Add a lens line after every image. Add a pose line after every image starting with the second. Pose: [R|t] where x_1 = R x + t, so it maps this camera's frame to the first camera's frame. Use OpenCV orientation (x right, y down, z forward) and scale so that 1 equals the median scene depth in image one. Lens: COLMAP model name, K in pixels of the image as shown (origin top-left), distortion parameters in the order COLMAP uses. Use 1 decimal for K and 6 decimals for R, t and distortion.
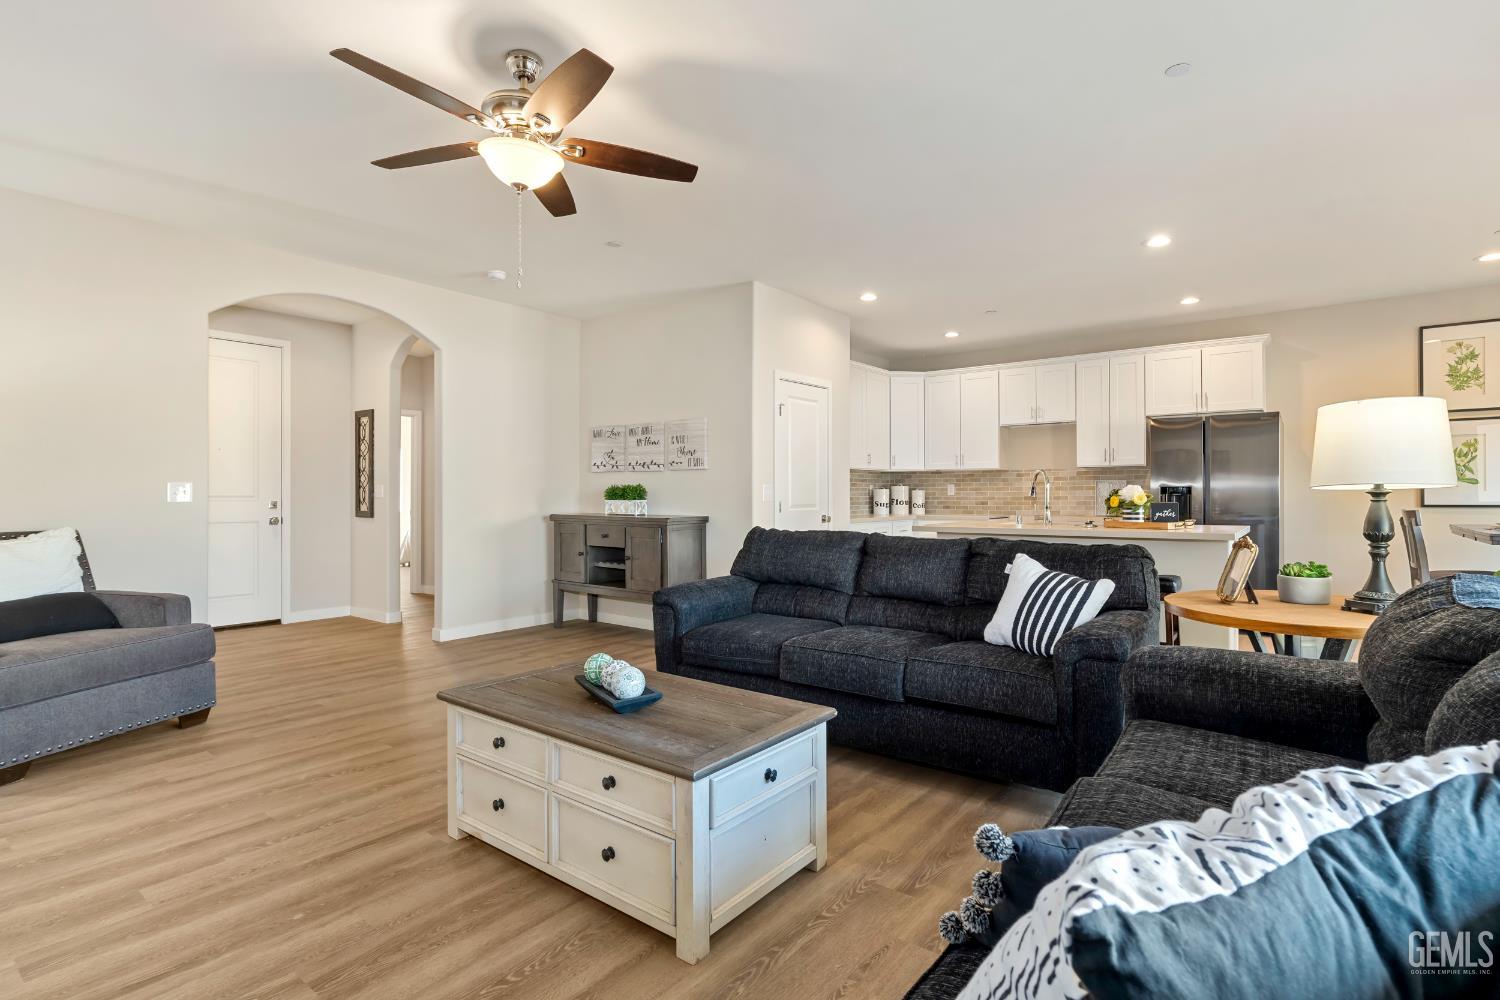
lens RADIAL K [[727.9, 0, 756.9], [0, 727.9, 495.2], [0, 0, 1]] dist [0.002137, -0.000774]
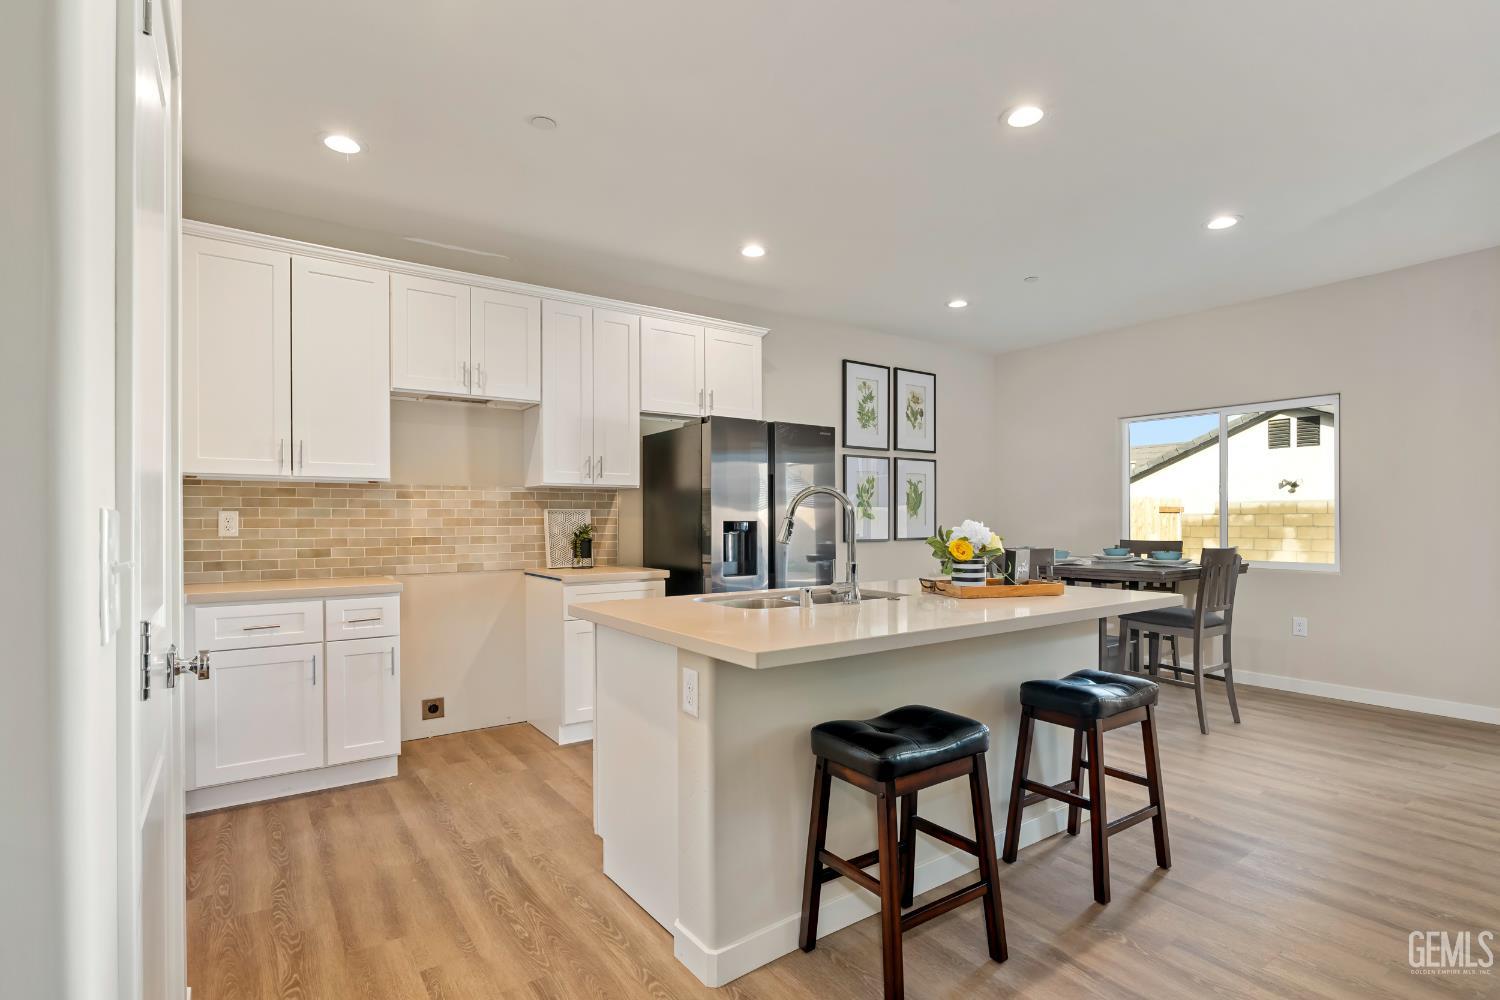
lens RADIAL K [[727.9, 0, 761.4], [0, 727.9, 524.0], [0, 0, 1]] dist [0.002137, -0.000774]
pose [[0.283653, -0.004647, 0.958916, -0.054951], [0.000466, 0.999989, 0.004708, -0.010958], [-0.958927, -0.000889, 0.283652, 0.694002]]
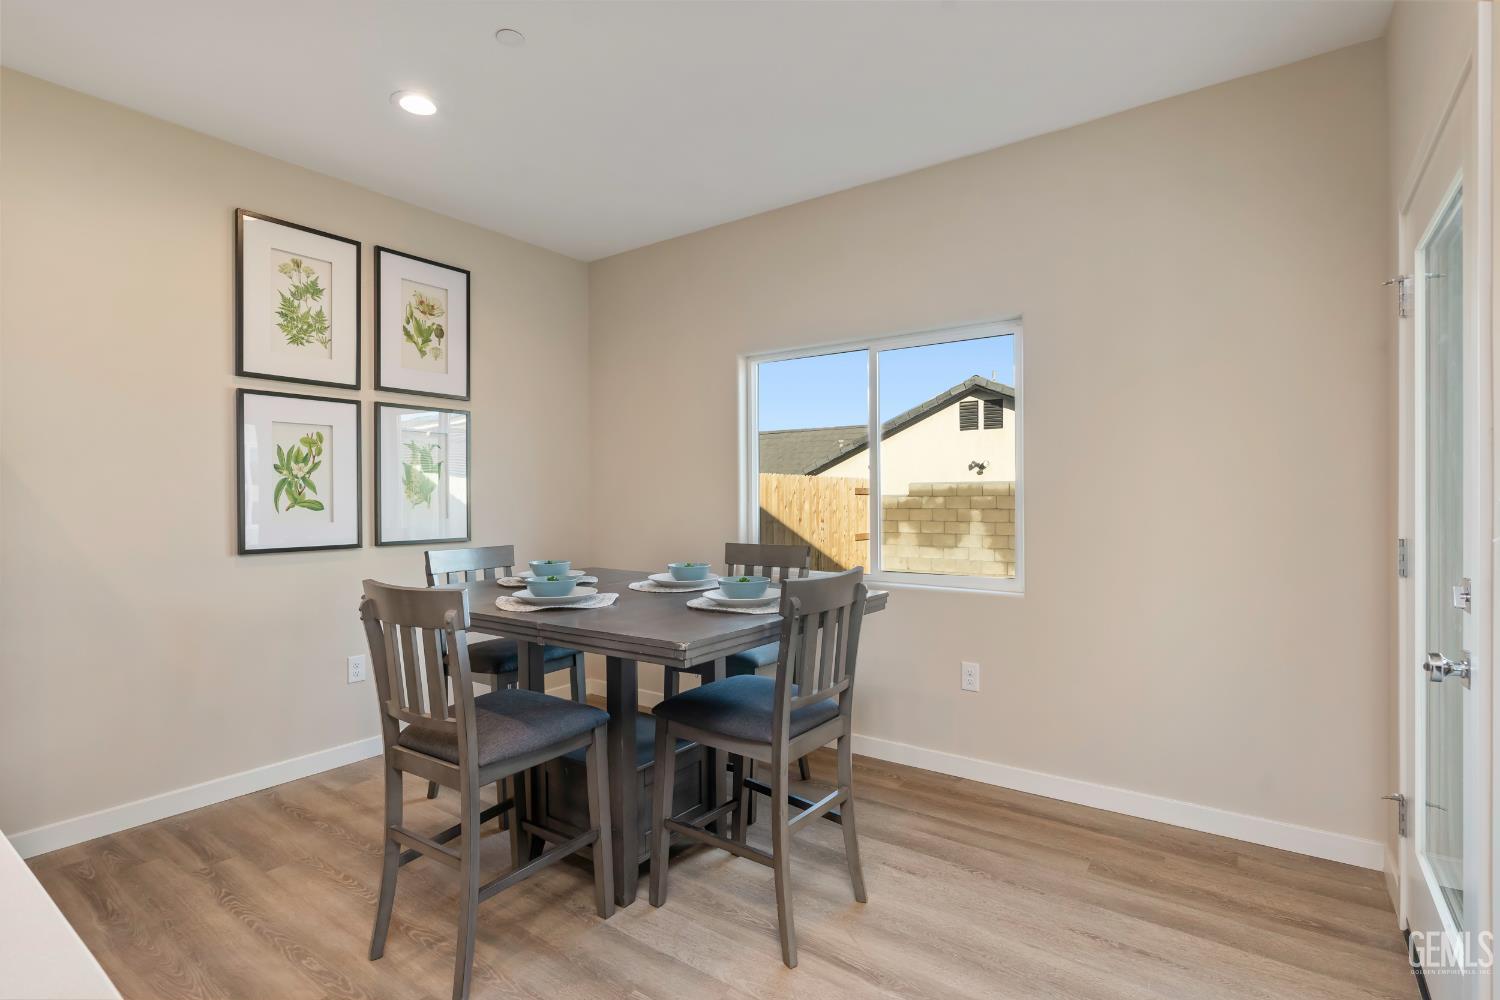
lens RADIAL K [[727.9, 0, 751.2], [0, 727.9, 498.7], [0, 0, 1]] dist [0.002137, -0.000774]
pose [[-0.030480, 0.000693, 0.999535, 0.317532], [0.000429, 1.000000, -0.000680, -0.019490], [-0.999535, 0.000408, -0.030481, 0.544290]]
